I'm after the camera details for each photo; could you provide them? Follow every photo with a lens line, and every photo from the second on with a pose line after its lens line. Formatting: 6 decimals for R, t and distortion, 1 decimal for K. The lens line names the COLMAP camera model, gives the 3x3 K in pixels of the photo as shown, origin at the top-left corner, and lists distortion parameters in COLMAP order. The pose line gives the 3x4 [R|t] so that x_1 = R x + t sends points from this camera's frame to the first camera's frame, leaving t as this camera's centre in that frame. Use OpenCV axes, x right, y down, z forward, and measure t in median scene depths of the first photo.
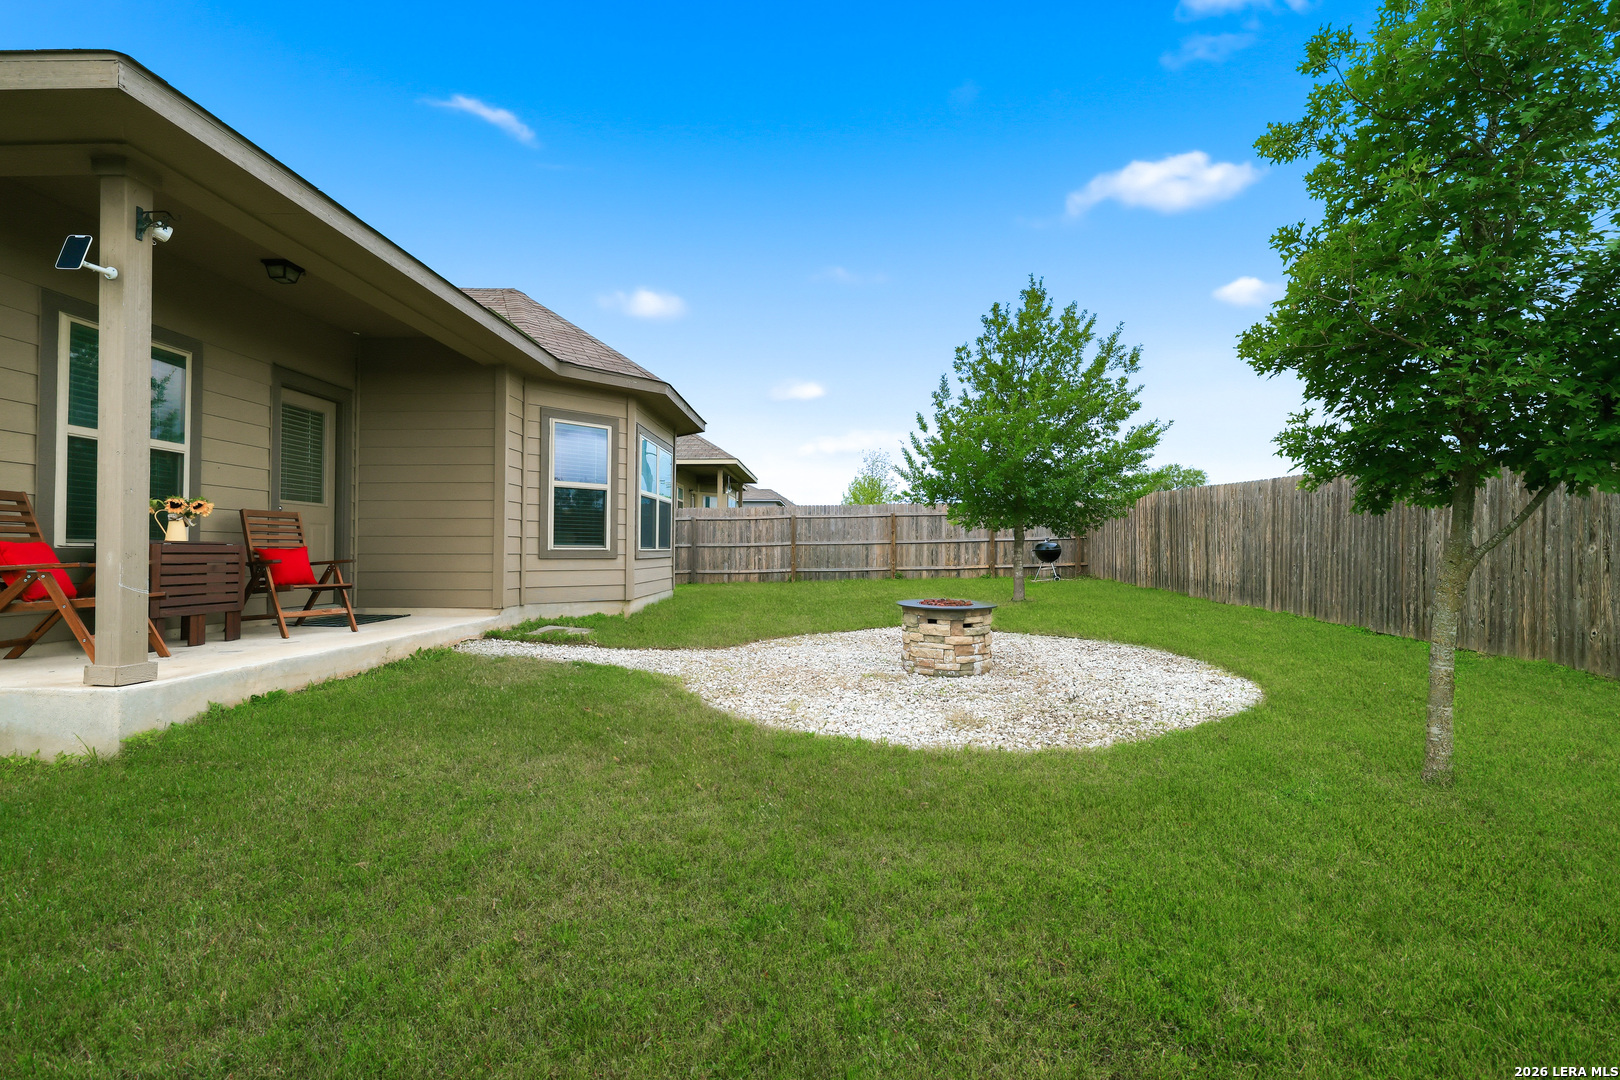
lens RADIAL K [[680.8, 0, 811.9], [0, 680.8, 547.5], [0, 0, 1]] dist [0.000491, 0.000215]
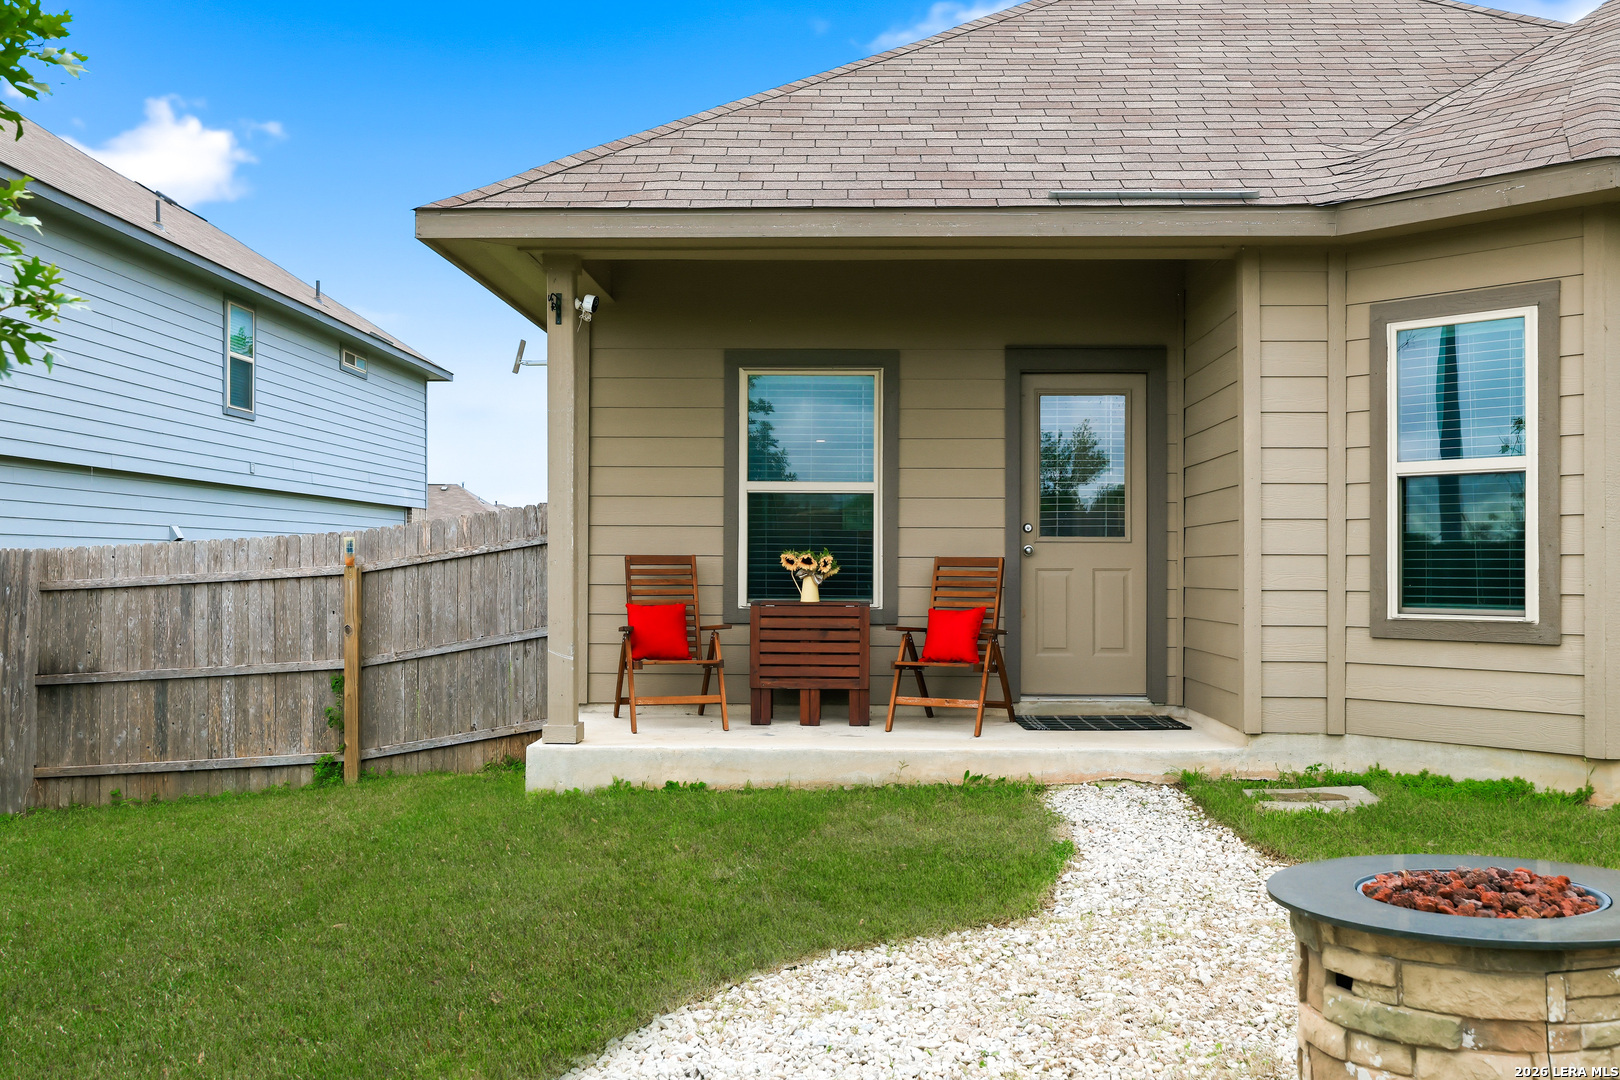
lens RADIAL K [[1516.2, 0, 816.6], [0, 1516.2, 547.1], [0, 0, 1]] dist [0.003791, 0.000000]
pose [[0.003591, -0.020507, -0.999783, 0.777630], [0.003248, 0.999785, -0.020496, -0.030829], [0.999988, -0.003173, 0.003657, 0.796350]]
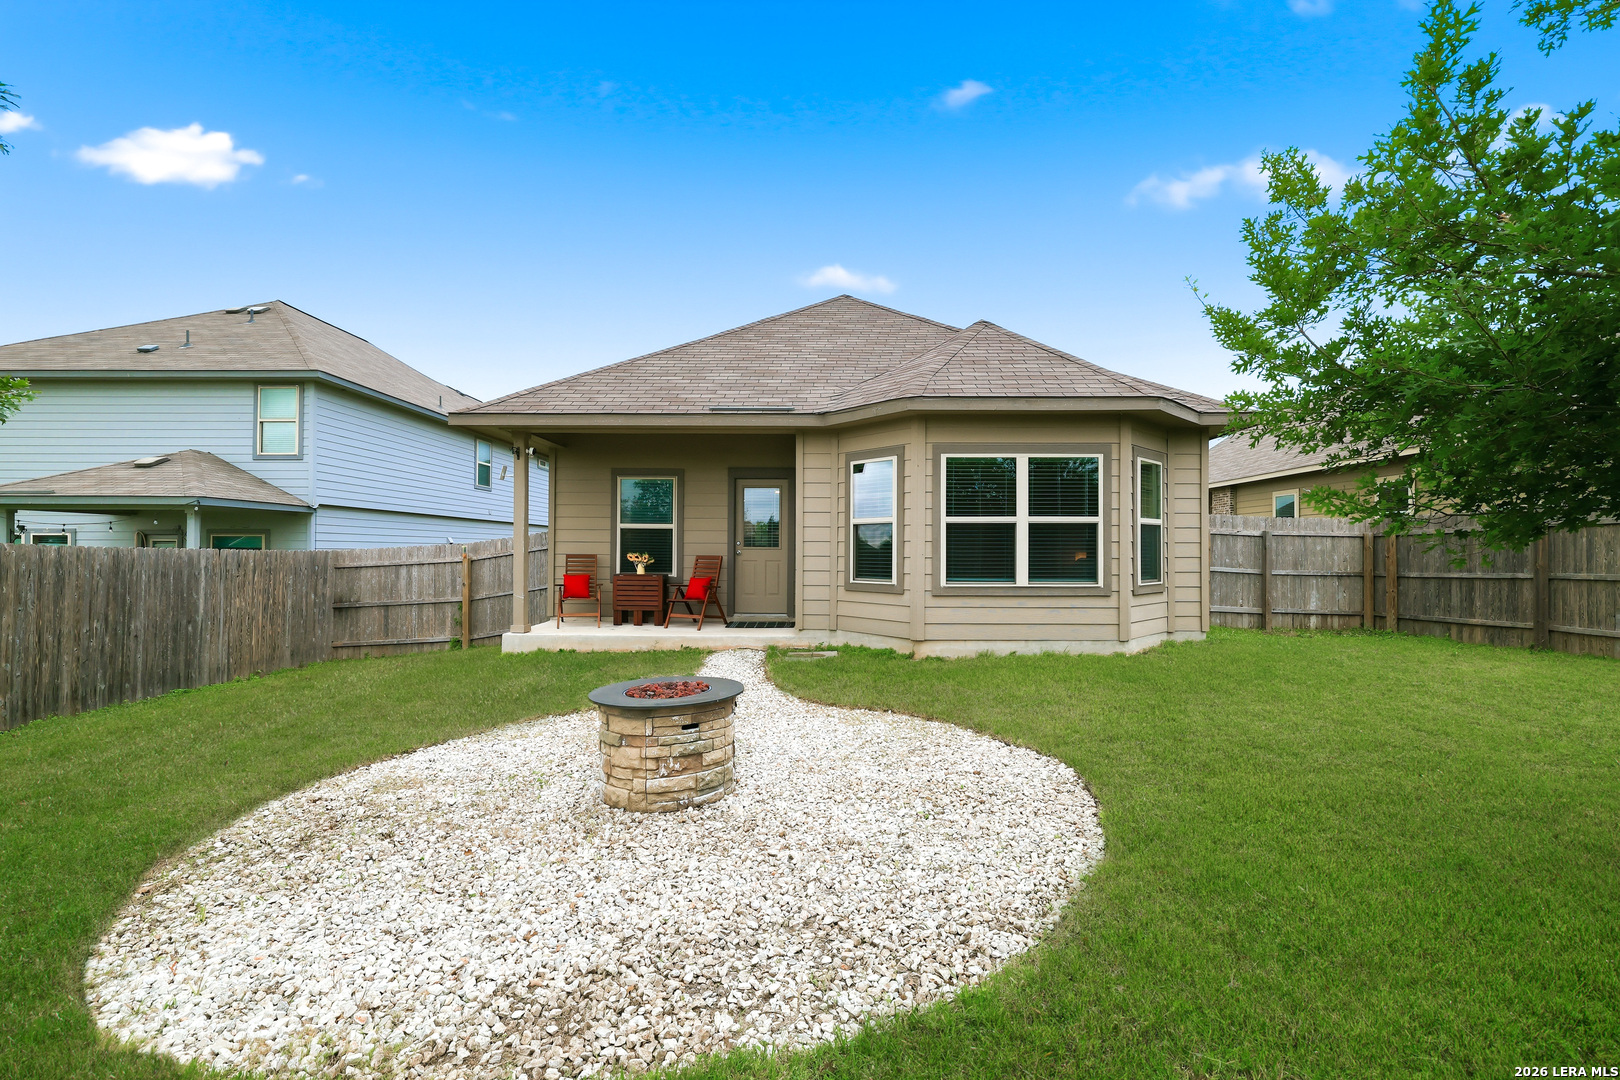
lens RADIAL K [[680.8, 0, 807.4], [0, 680.8, 543.5], [0, 0, 1]] dist [0.000491, 0.000215]
pose [[0.010353, -0.021411, -0.999717, 0.900136], [0.000073, 0.999771, -0.021412, -0.045688], [0.999946, 0.000149, 0.010352, 1.178929]]
